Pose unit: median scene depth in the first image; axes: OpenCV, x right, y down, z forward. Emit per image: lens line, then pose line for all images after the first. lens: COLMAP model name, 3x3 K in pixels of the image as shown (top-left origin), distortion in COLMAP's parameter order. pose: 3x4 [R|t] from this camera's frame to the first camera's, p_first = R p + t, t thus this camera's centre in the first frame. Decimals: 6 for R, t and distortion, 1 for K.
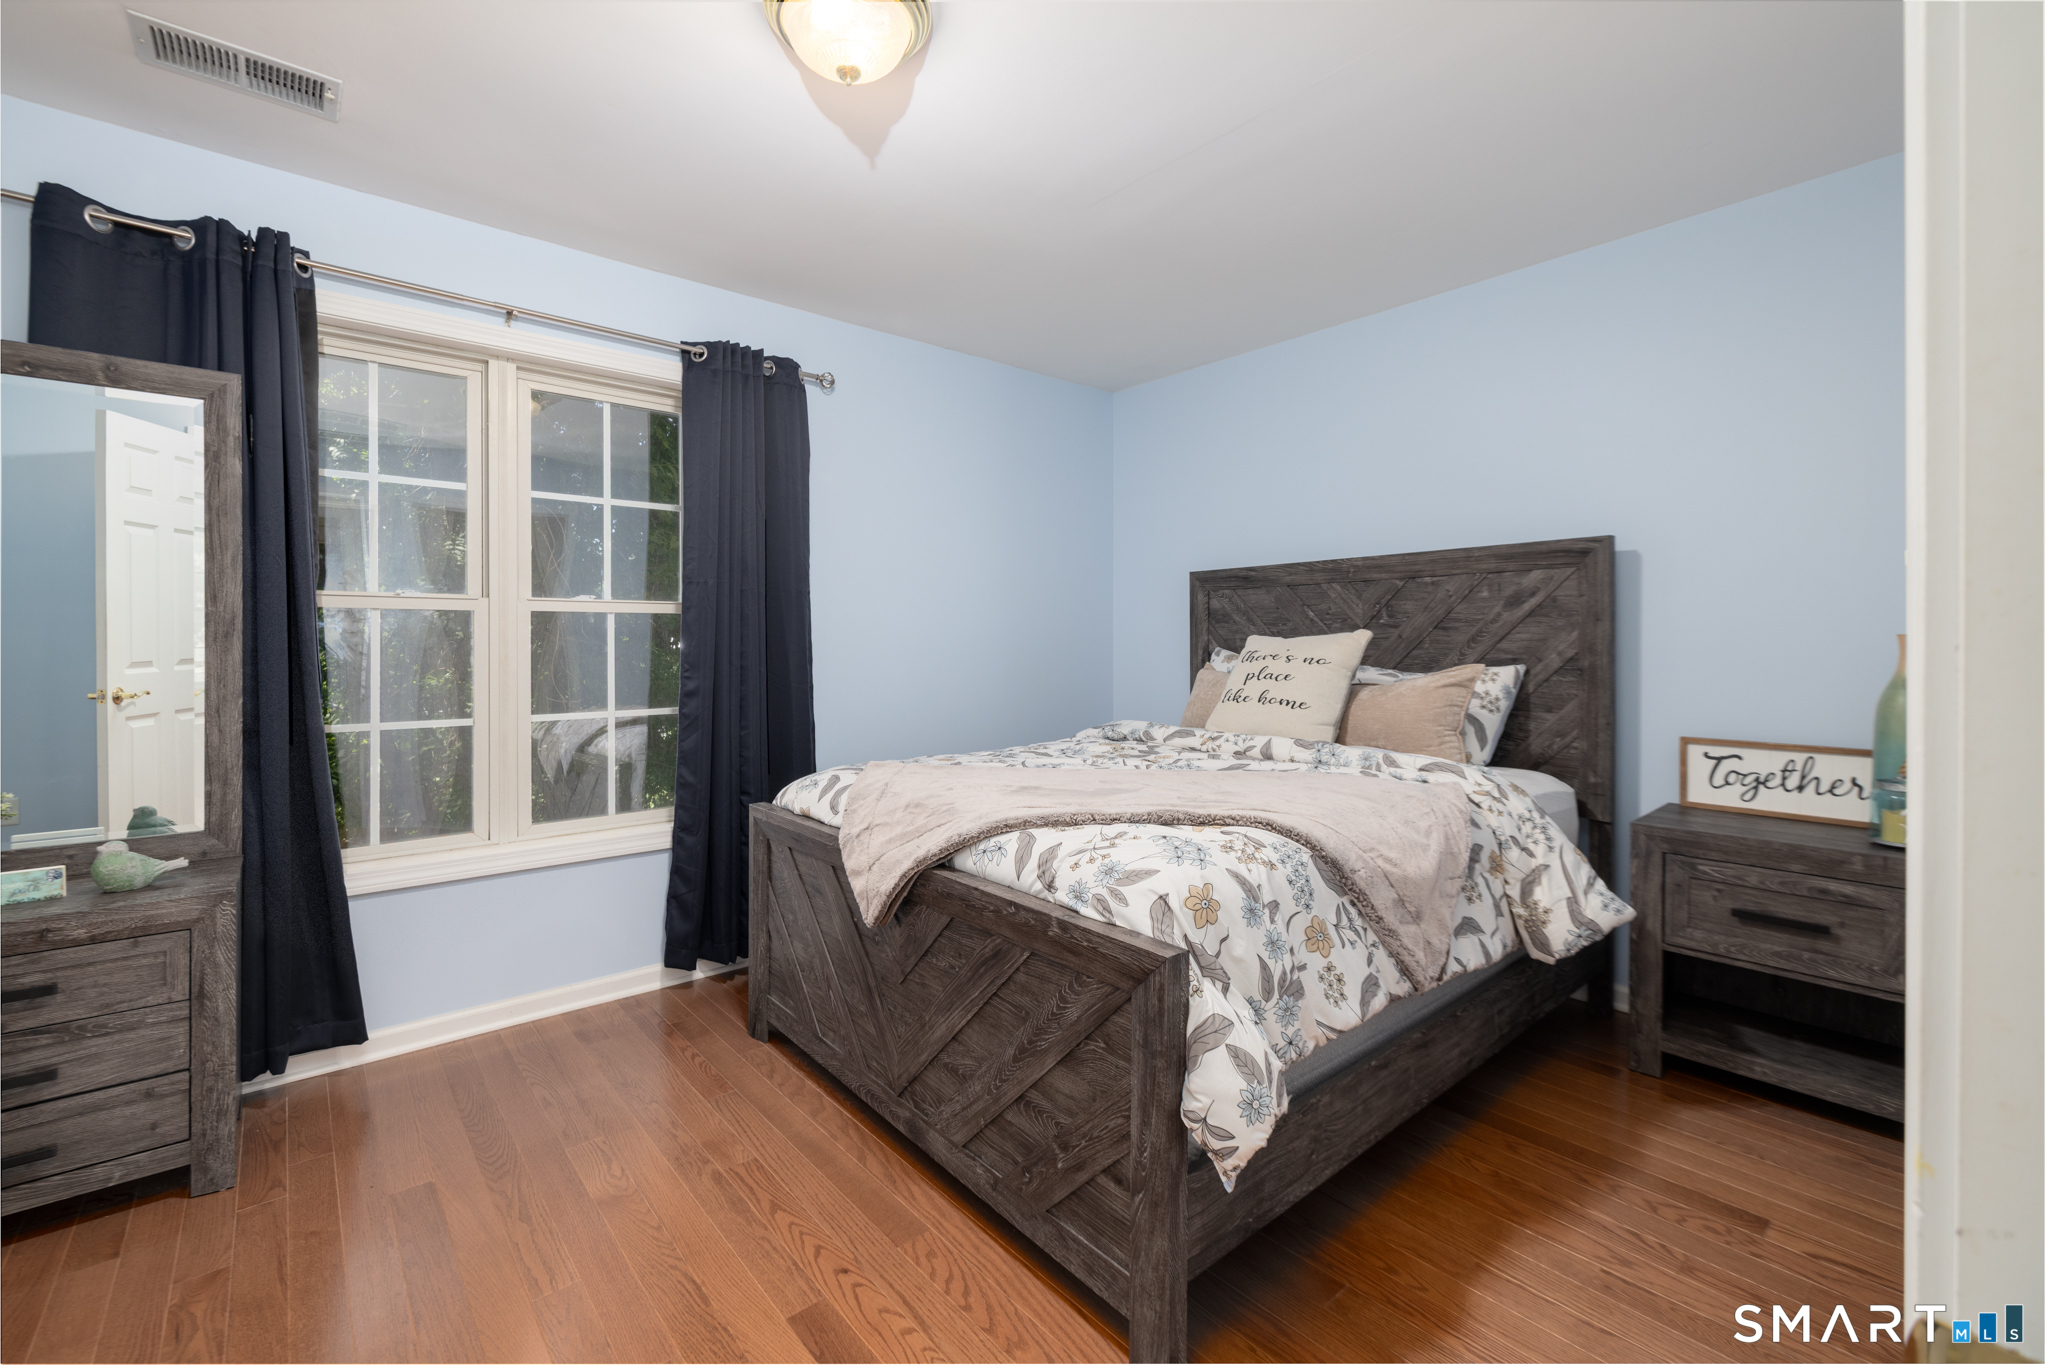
lens RADIAL K [[867.5, 0, 1023.6], [0, 867.5, 672.2], [0, 0, 1]] dist [-0.001629, 0.000529]
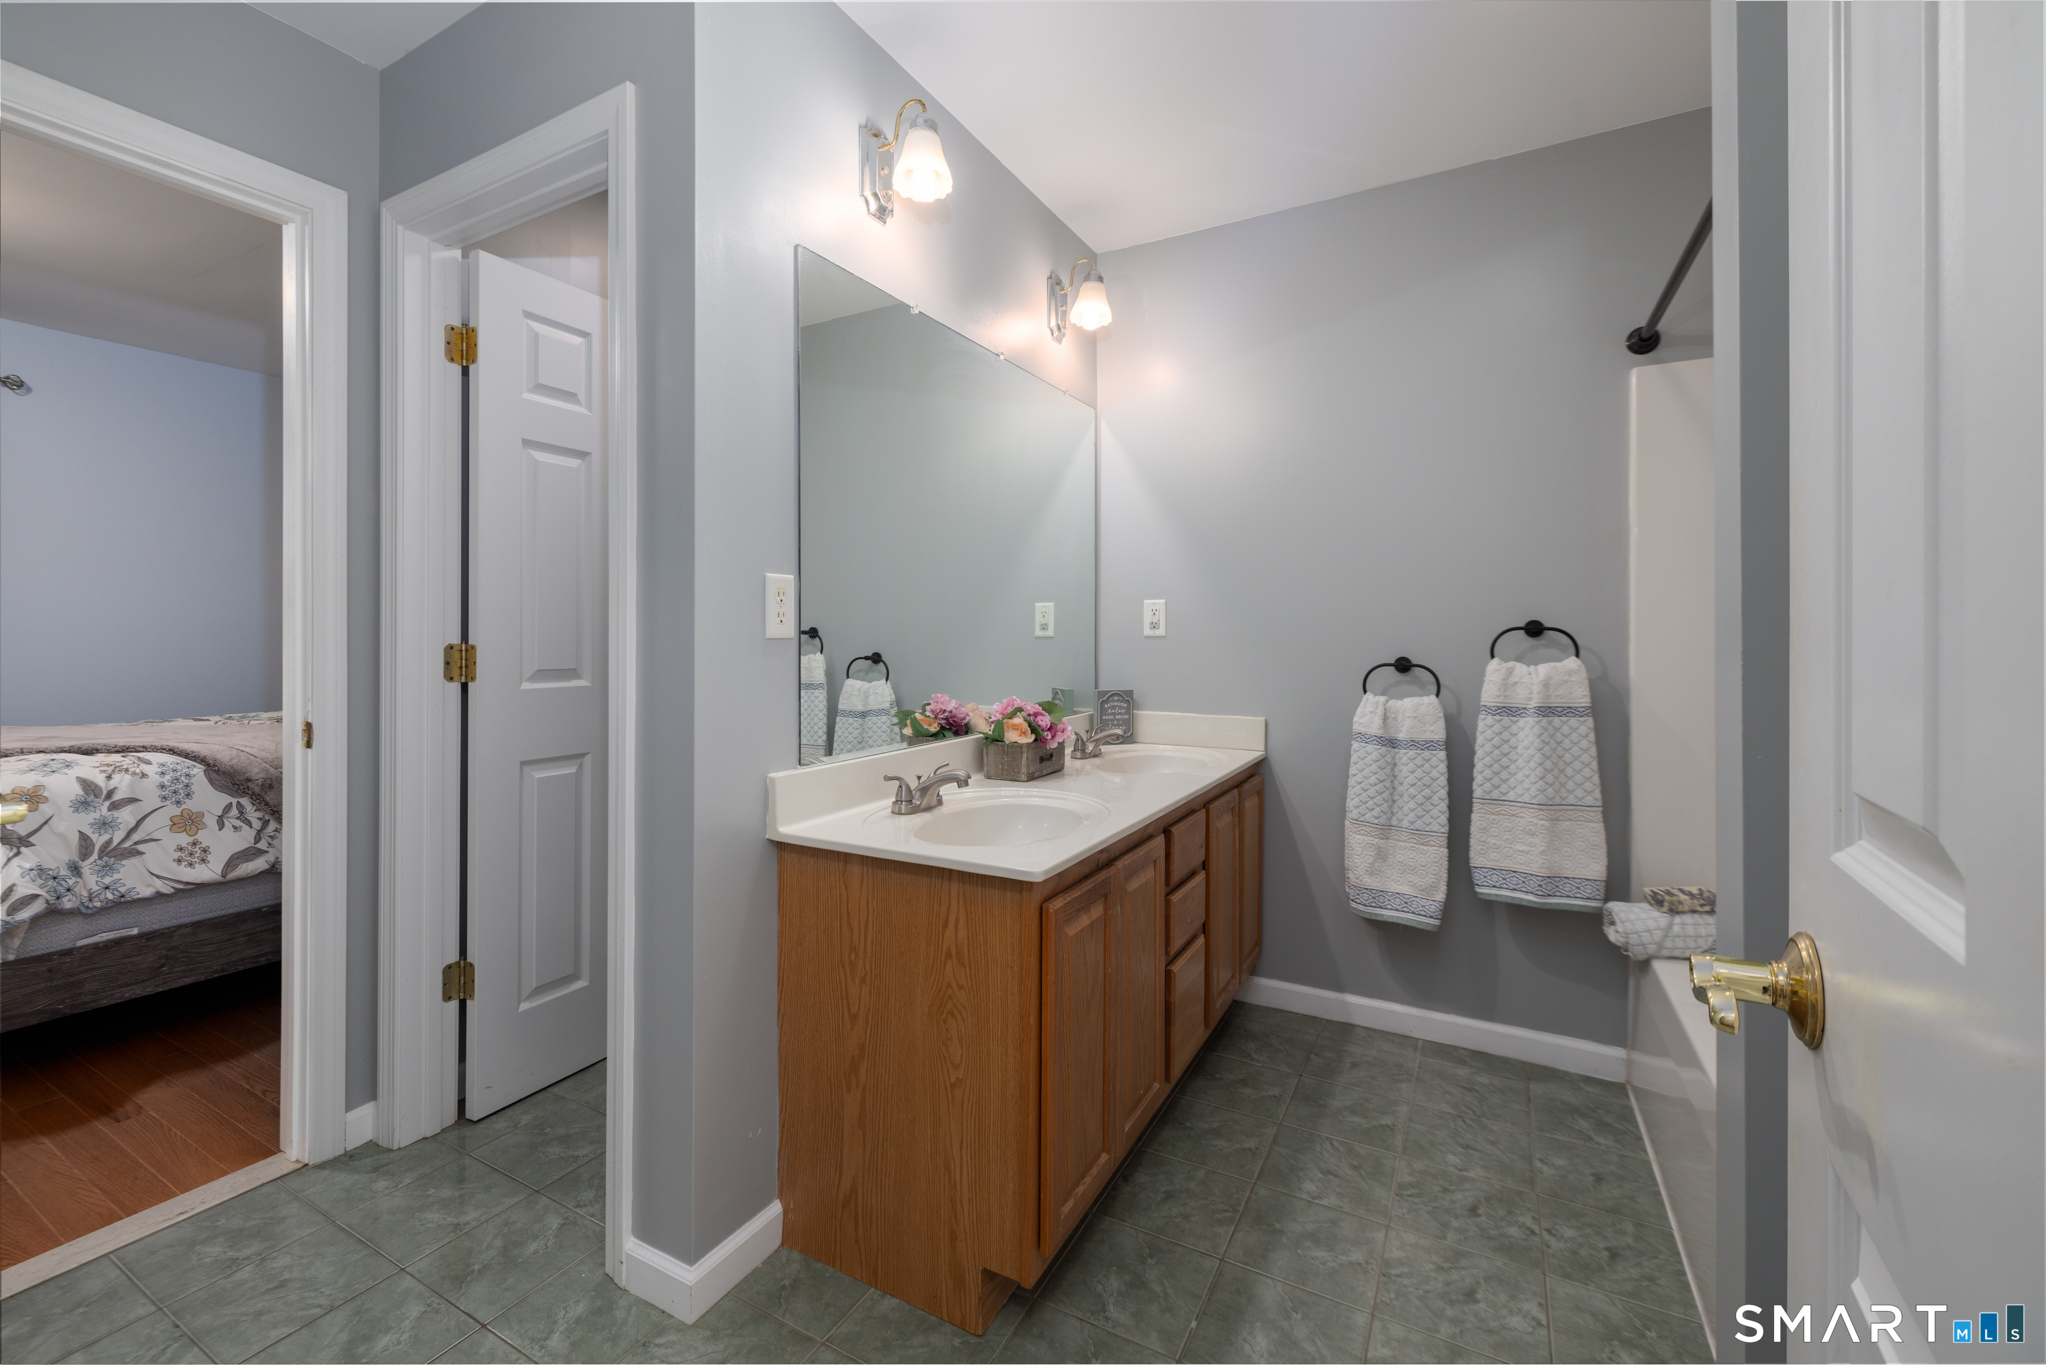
lens RADIAL K [[867.9, 0, 1023.1], [0, 867.9, 666.8], [0, 0, 1]] dist [-0.001629, 0.000529]
pose [[0.937442, -0.001126, 0.348141, 1.172394], [0.002756, 0.999987, -0.004187, 0.051716], [-0.348132, 0.004885, 0.937433, -0.883172]]
